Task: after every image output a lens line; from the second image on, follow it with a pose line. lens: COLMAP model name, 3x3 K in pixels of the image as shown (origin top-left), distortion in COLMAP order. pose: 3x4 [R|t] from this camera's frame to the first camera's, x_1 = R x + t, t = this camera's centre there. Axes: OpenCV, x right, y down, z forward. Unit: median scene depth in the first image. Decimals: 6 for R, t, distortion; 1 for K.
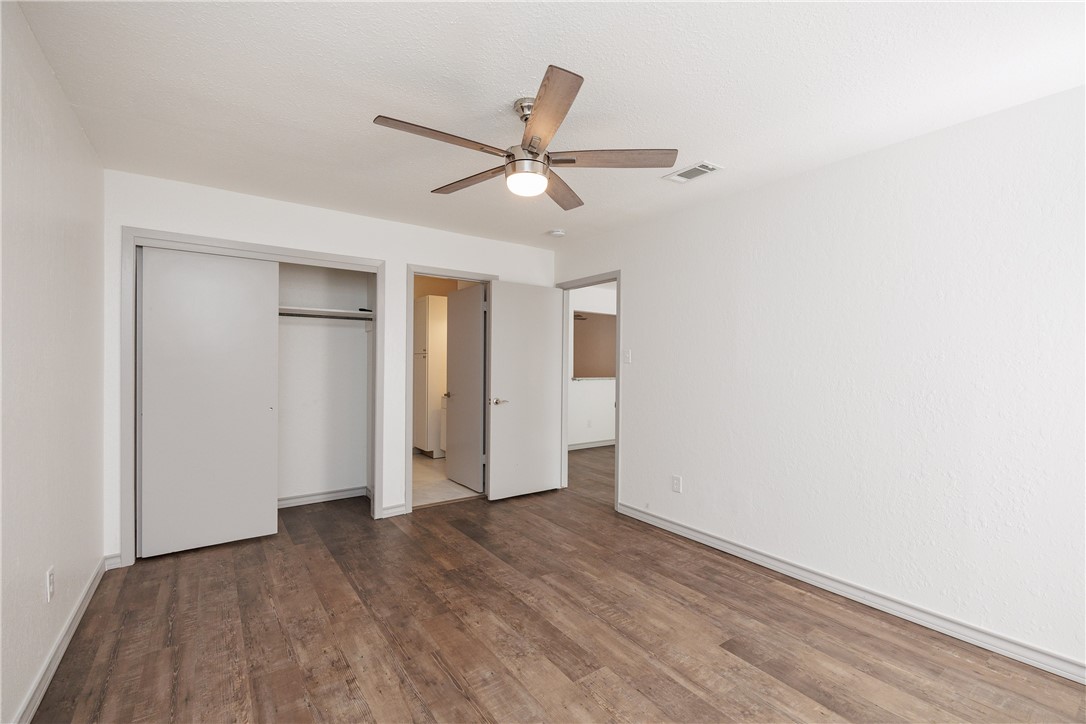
lens RADIAL K [[465.4, 0, 541.6], [0, 465.4, 363.8], [0, 0, 1]] dist [-0.000018, -0.001476]
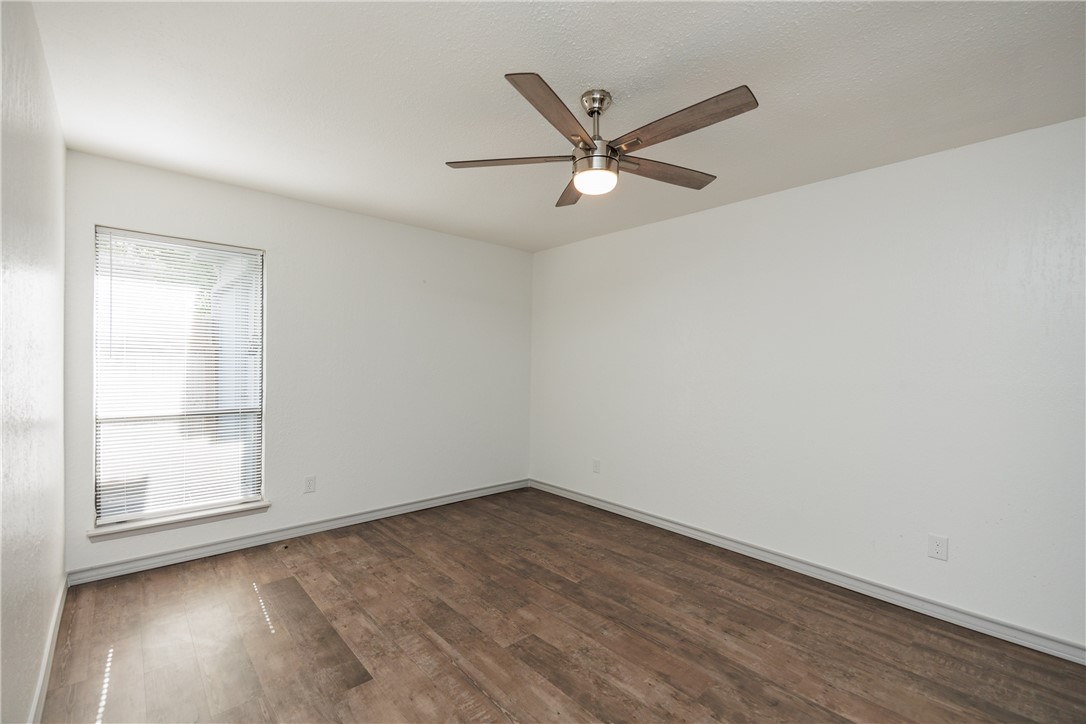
lens RADIAL K [[465.4, 0, 541.6], [0, 465.4, 363.8], [0, 0, 1]] dist [-0.000018, -0.001476]
pose [[-0.994087, -0.023593, -0.105992, 0.158488], [-0.024160, 0.999700, 0.004071, -0.013390], [0.105864, 0.006607, -0.994359, 1.826773]]
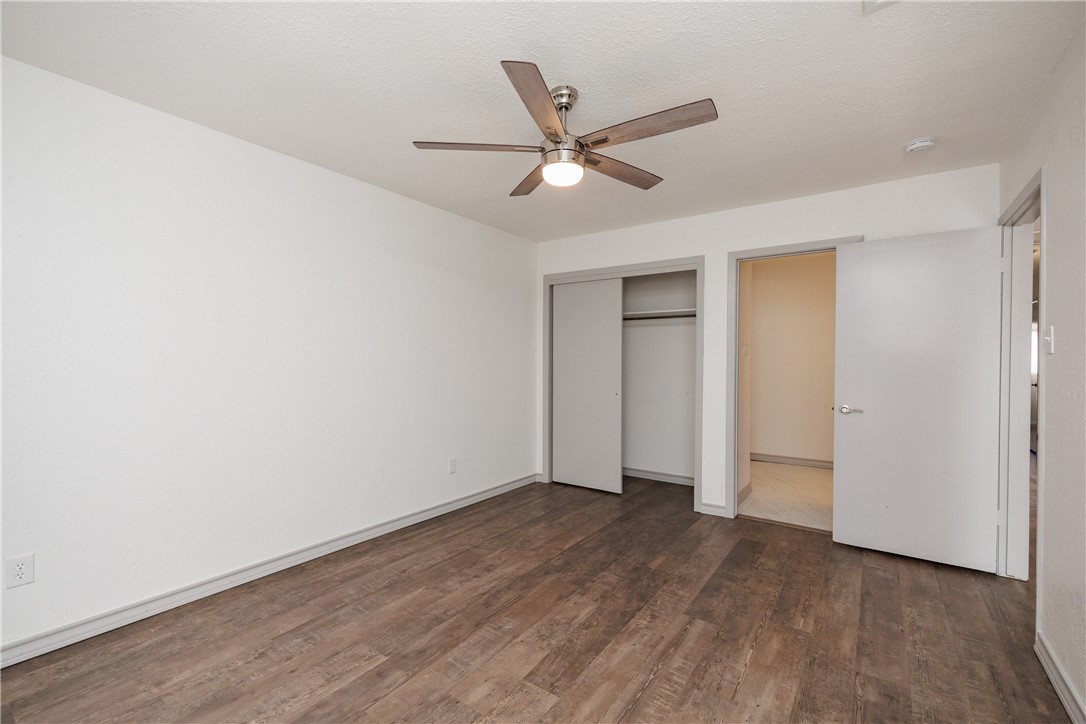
lens RADIAL K [[465.4, 0, 541.6], [0, 465.4, 363.8], [0, 0, 1]] dist [-0.000018, -0.001476]
pose [[0.319544, 0.003313, -0.947566, 0.837135], [-0.002477, 0.999993, 0.002661, 0.017625], [0.947568, 0.001497, 0.319550, 0.605056]]
